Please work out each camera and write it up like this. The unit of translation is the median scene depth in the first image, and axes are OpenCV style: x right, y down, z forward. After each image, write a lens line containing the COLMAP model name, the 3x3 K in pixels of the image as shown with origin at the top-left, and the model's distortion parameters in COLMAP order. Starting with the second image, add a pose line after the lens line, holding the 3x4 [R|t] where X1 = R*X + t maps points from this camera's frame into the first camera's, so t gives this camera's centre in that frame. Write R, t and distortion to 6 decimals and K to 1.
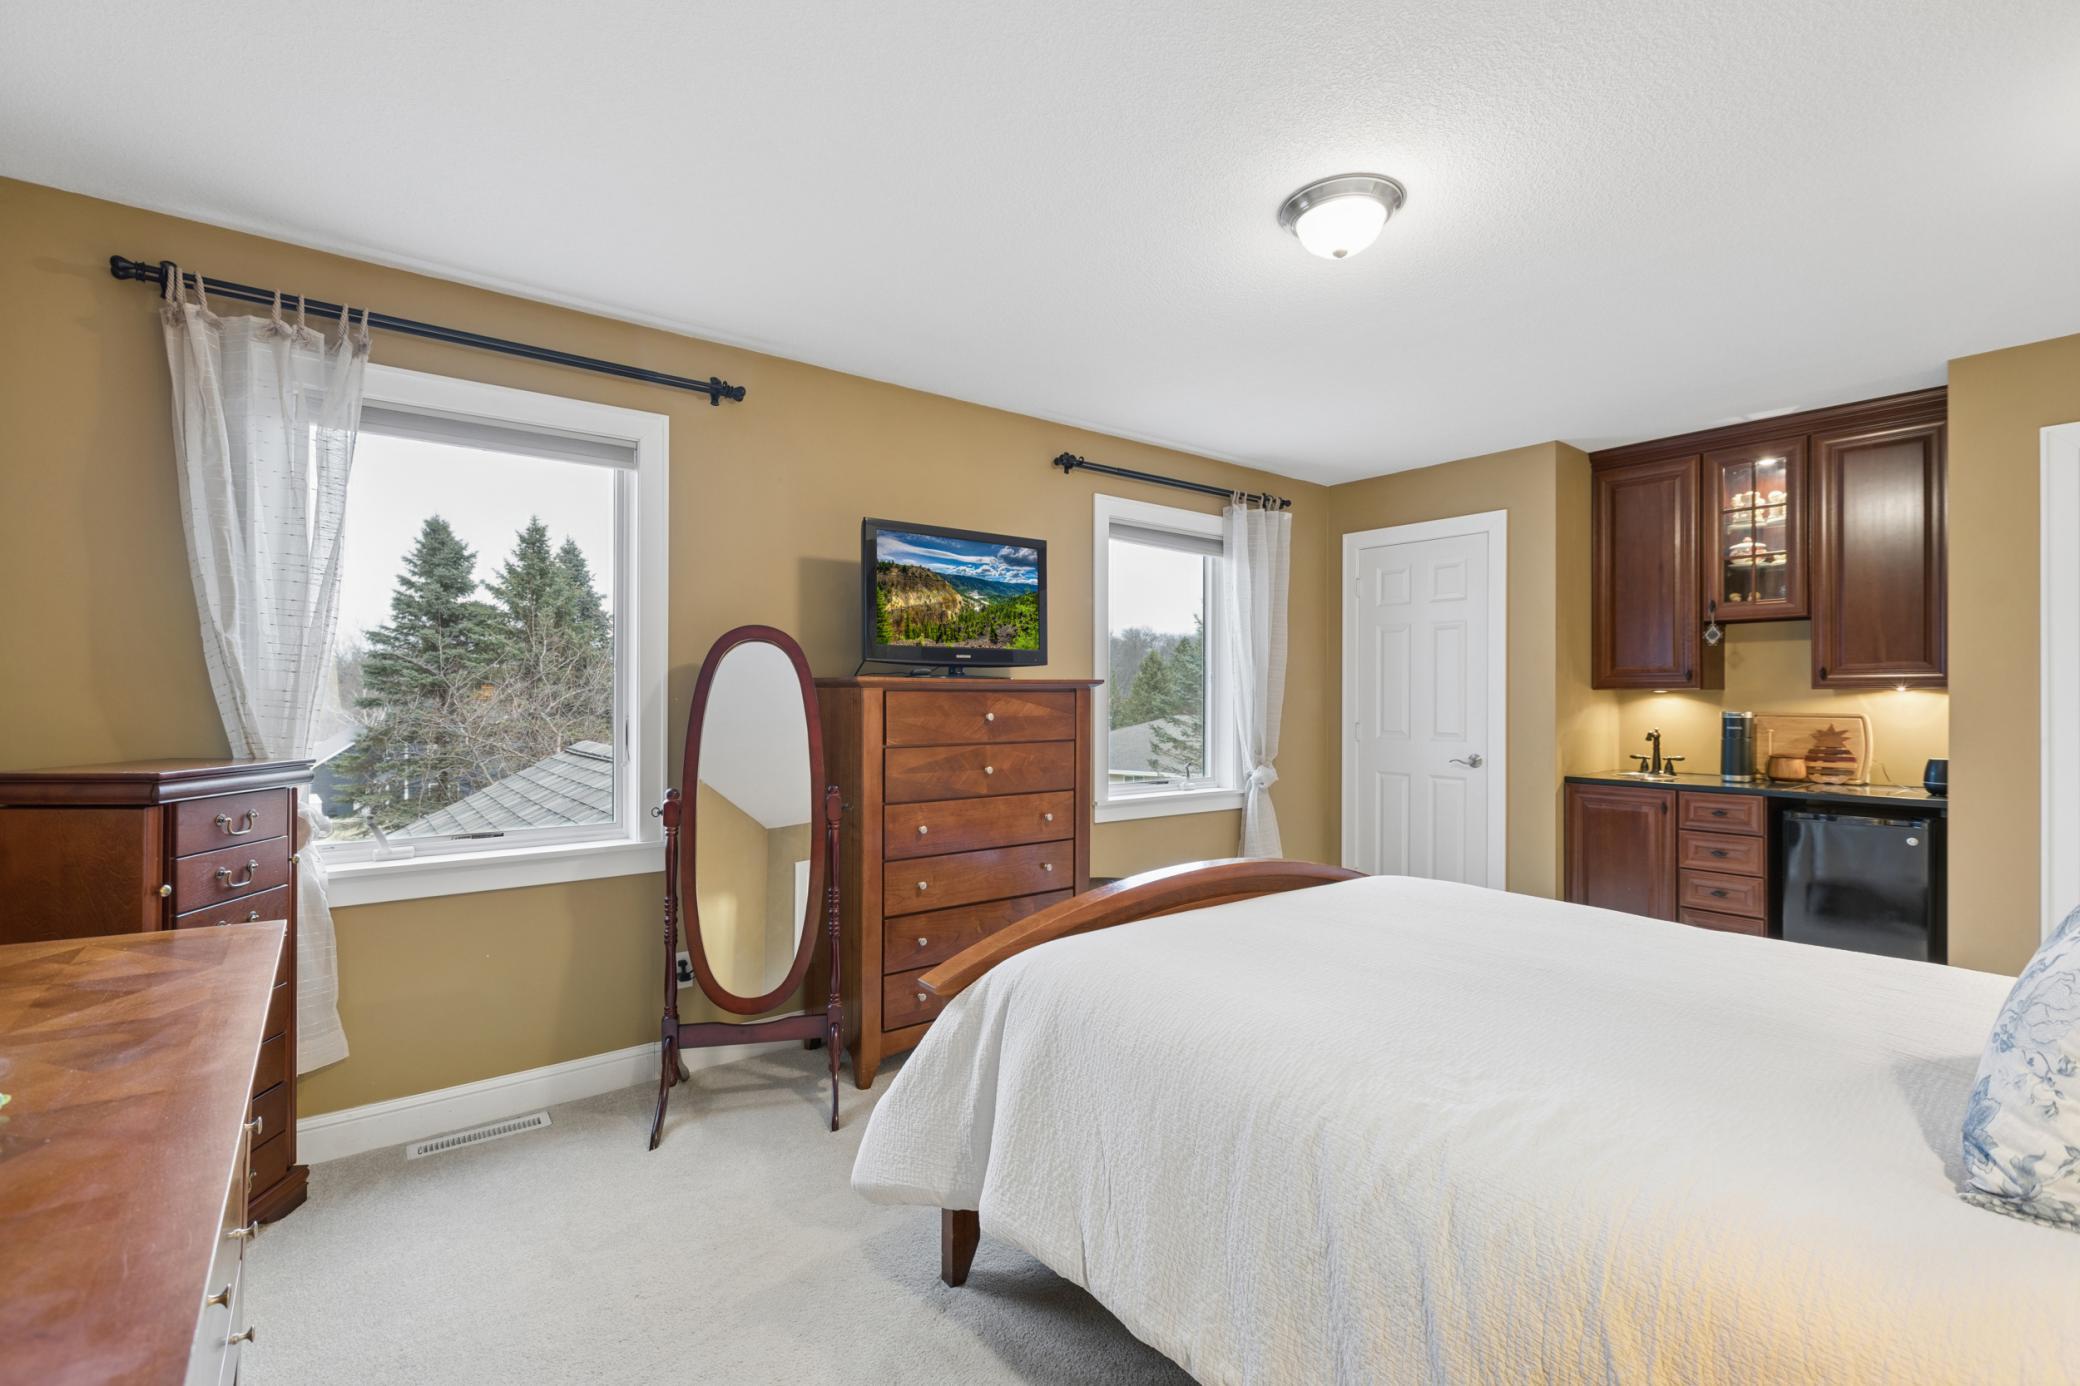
lens RADIAL K [[937.1, 0, 1024.4], [0, 937.1, 696.8], [0, 0, 1]] dist [-0.008137, -0.000716]
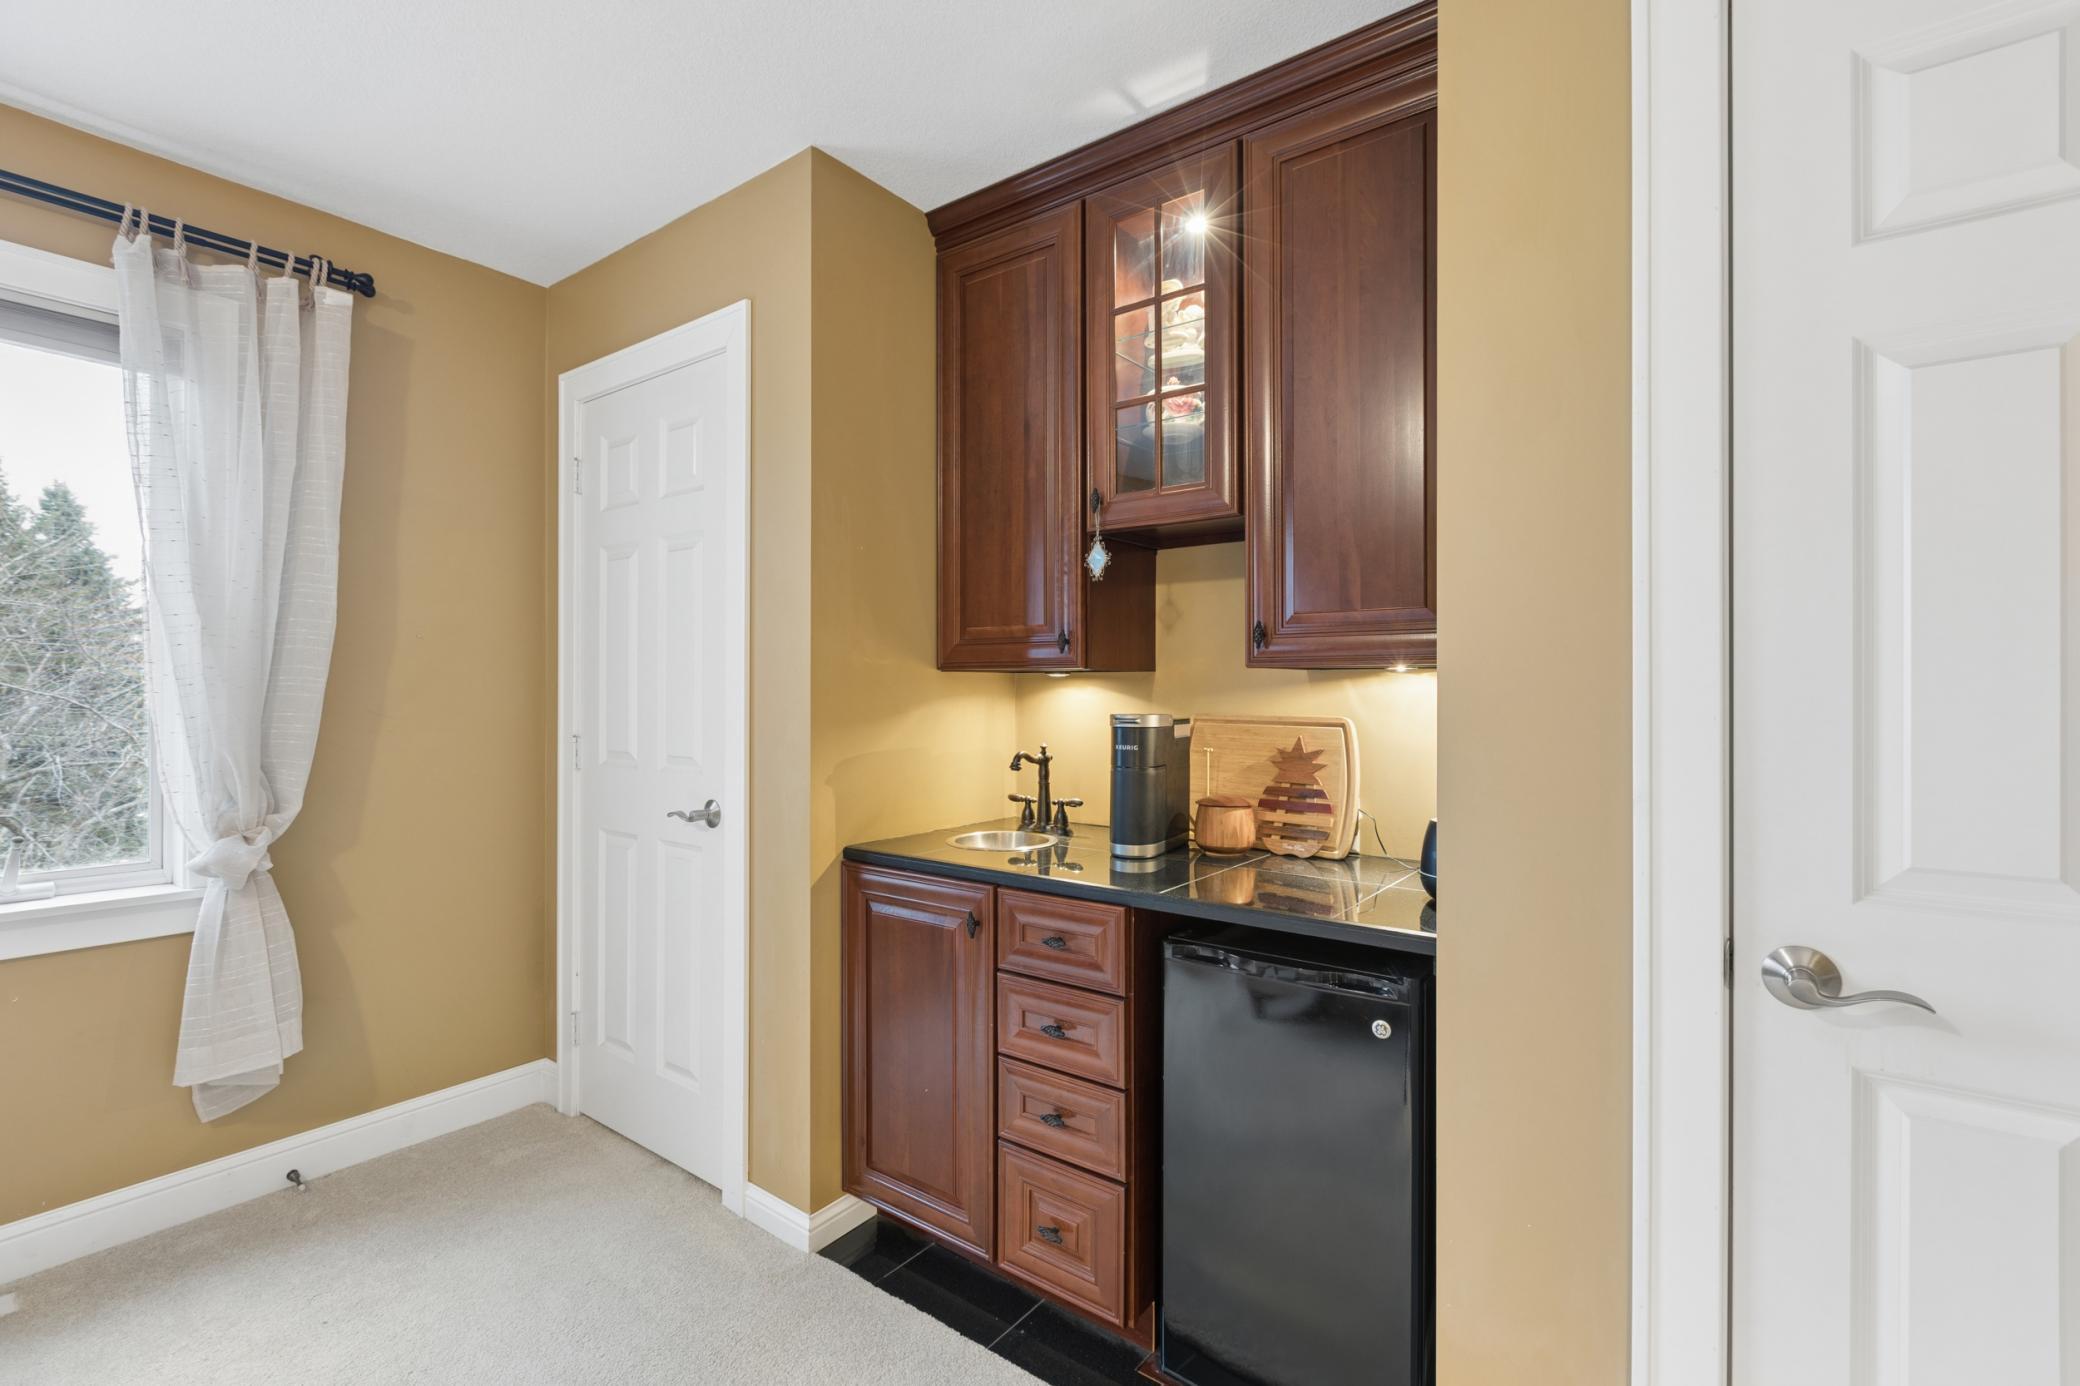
lens RADIAL K [[937.1, 0, 1047.9], [0, 937.1, 691.8], [0, 0, 1]] dist [-0.008137, -0.000716]
pose [[0.962147, 0.000516, 0.272530, 0.583072], [-0.001123, 0.999997, 0.002072, 0.002933], [-0.272528, -0.002300, 0.962145, 0.533120]]
